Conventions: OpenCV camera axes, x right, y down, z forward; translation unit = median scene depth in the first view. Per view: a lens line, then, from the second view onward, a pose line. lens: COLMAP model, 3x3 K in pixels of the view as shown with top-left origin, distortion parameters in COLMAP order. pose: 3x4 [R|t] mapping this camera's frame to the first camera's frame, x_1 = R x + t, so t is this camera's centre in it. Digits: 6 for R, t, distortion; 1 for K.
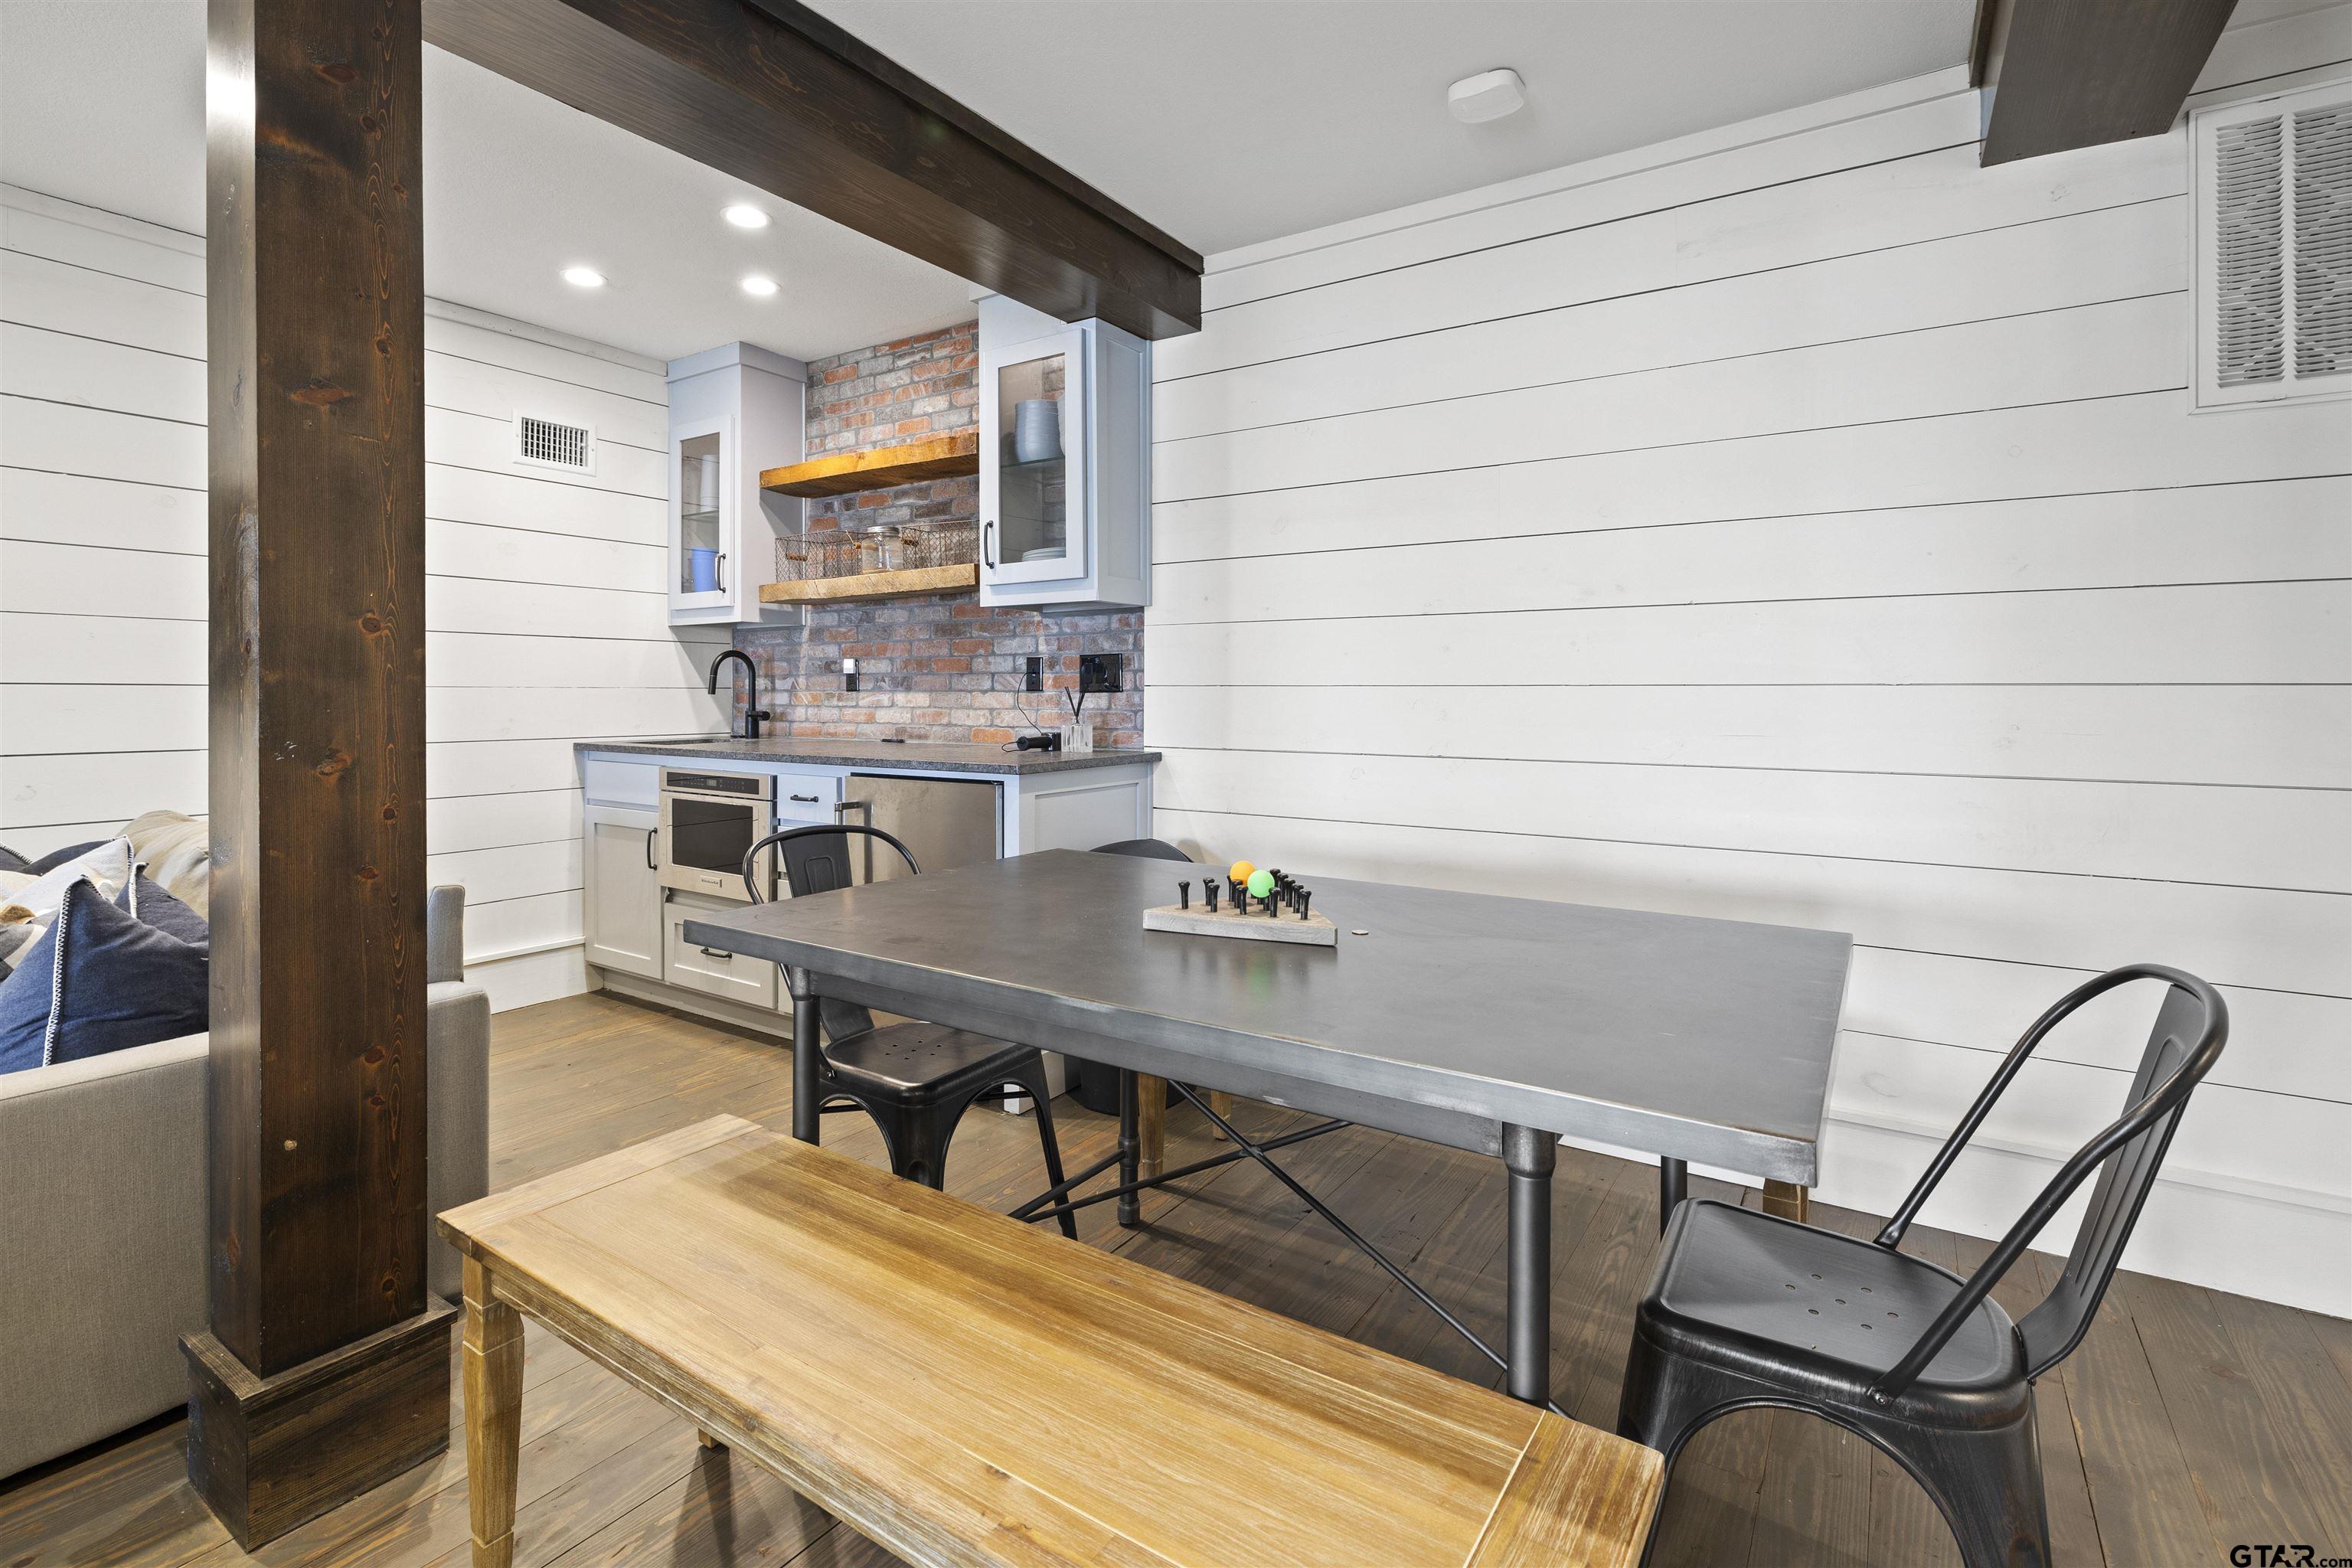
lens RADIAL K [[1076.1, 0, 1184.6], [0, 1076.1, 689.0], [0, 0, 1]] dist [-0.004866, -0.000344]
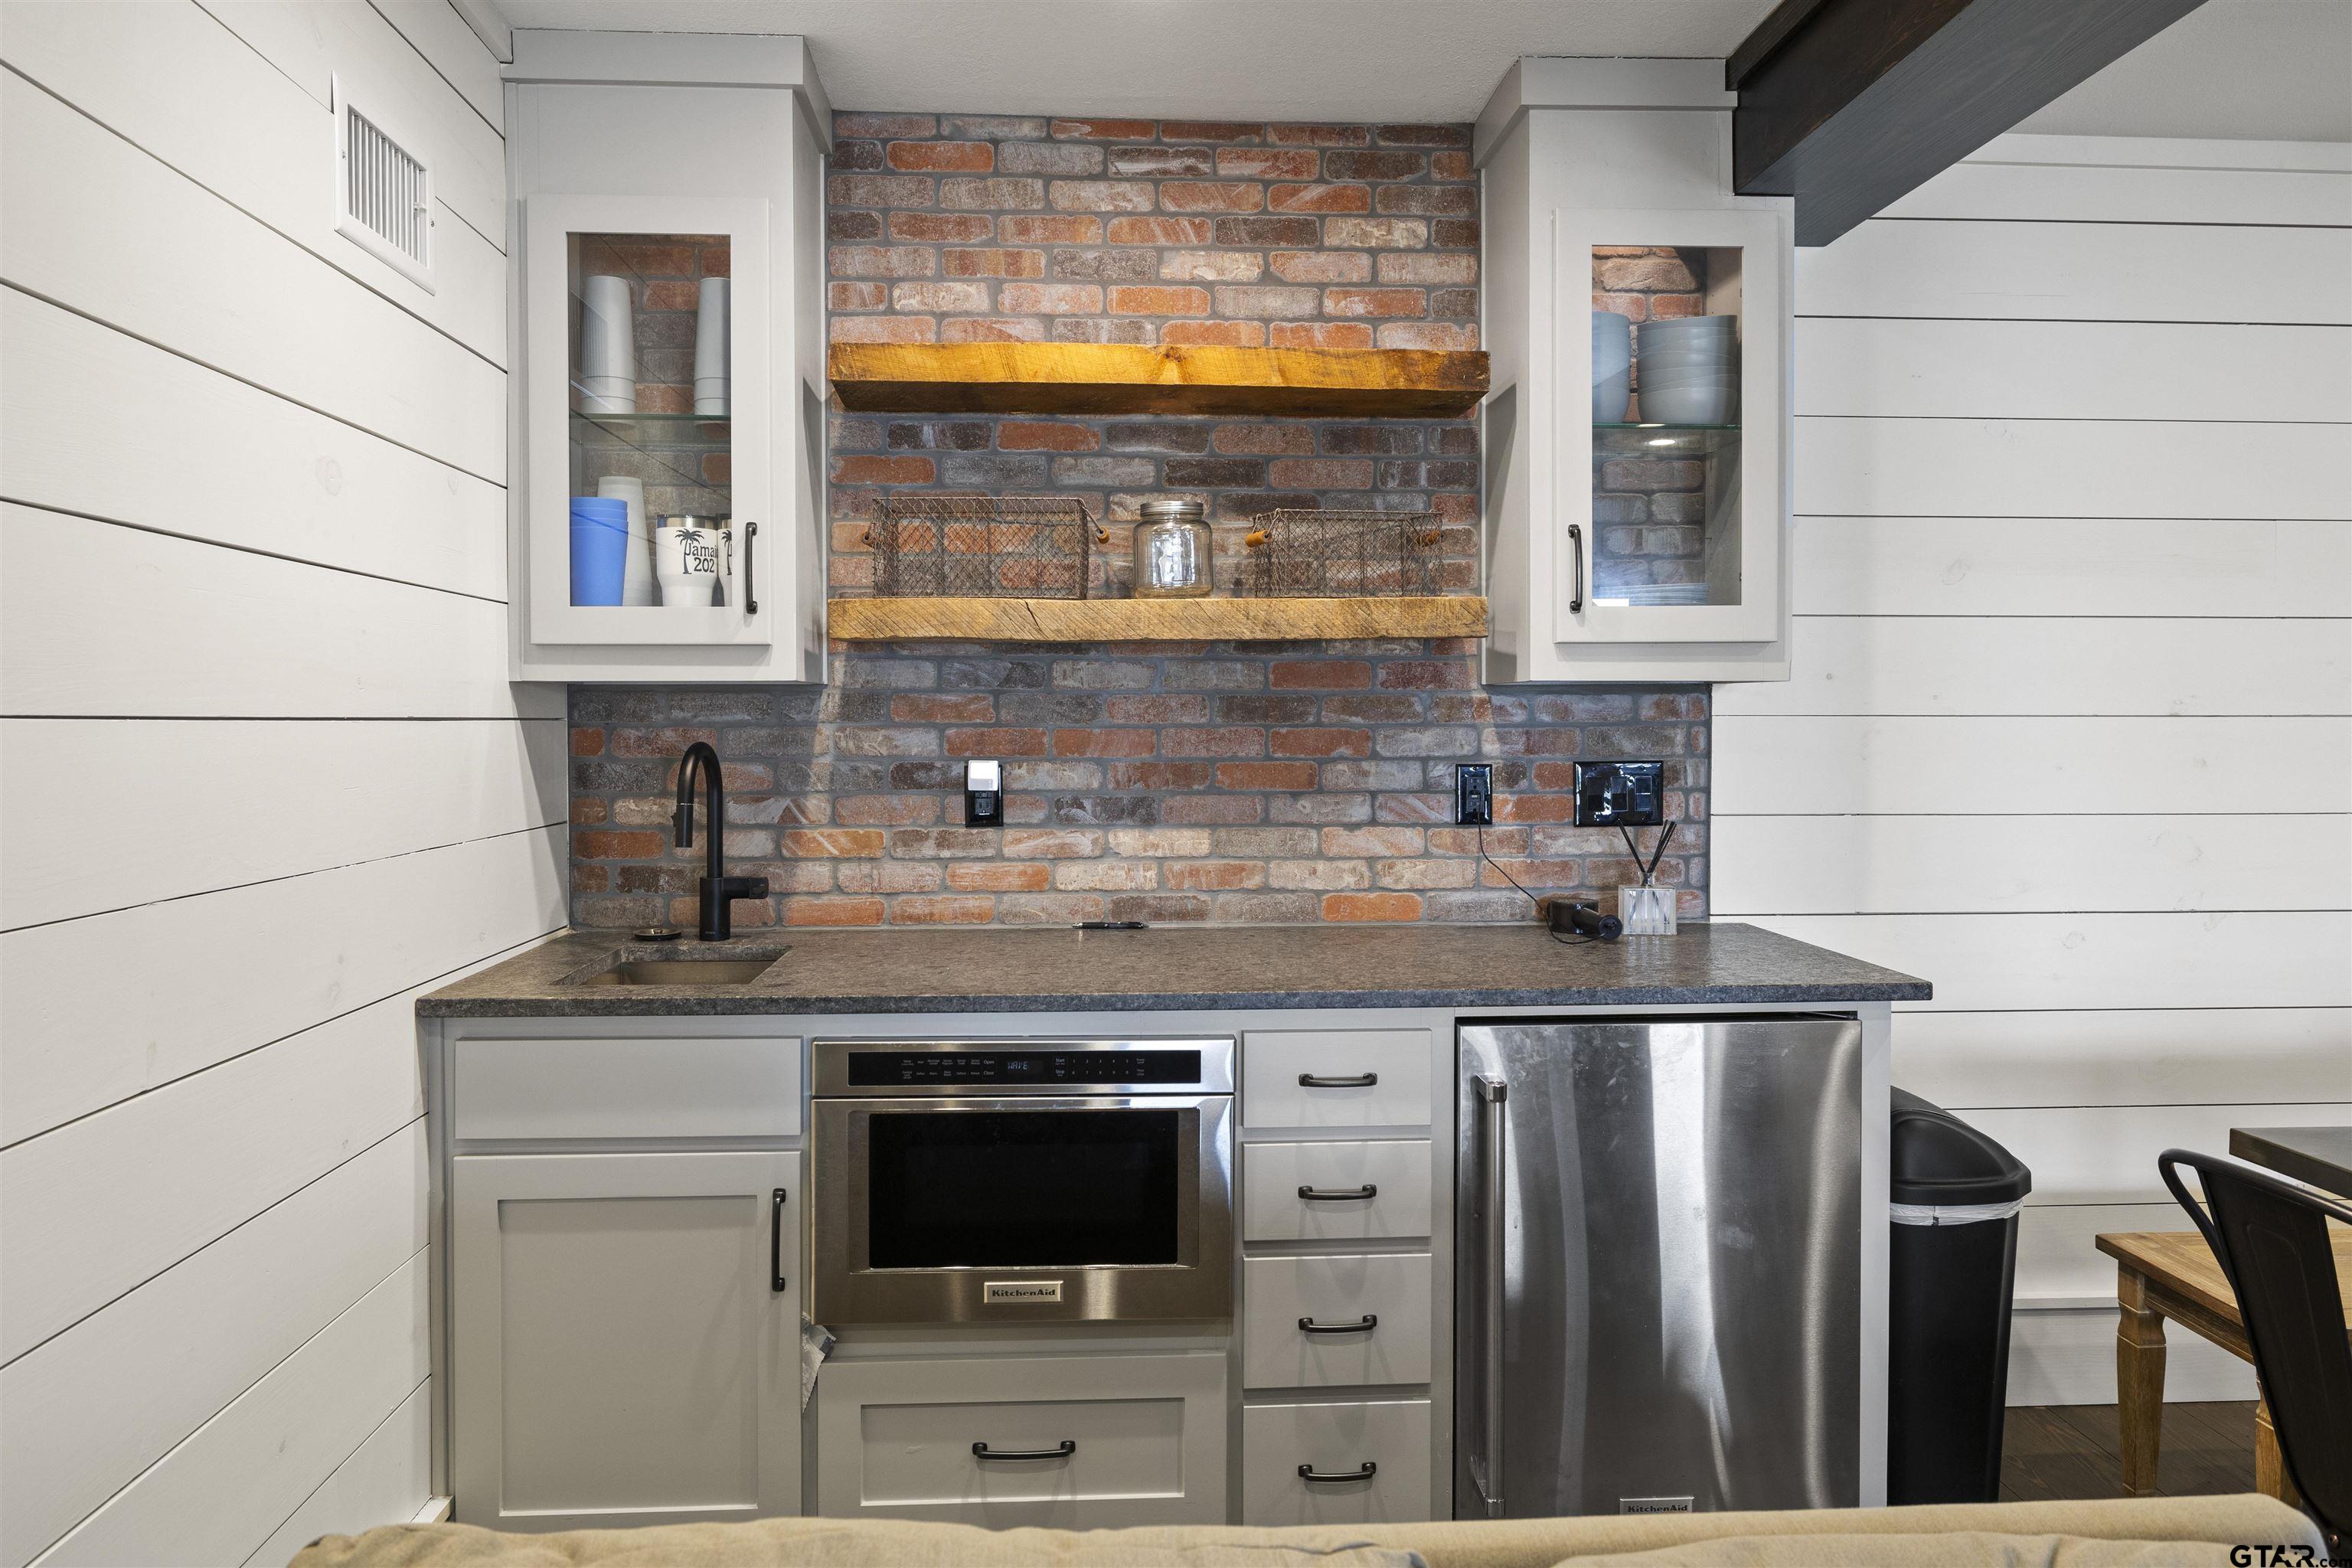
lens RADIAL K [[1570.0, 0, 1171.4], [0, 1570.0, 745.6], [0, 0, 1]] dist [0.009111, 0.000469]
pose [[0.804970, -0.012437, 0.593185, -0.695366], [-0.001110, 0.999747, 0.022468, -0.053210], [-0.593315, -0.018745, 0.804752, 0.405723]]
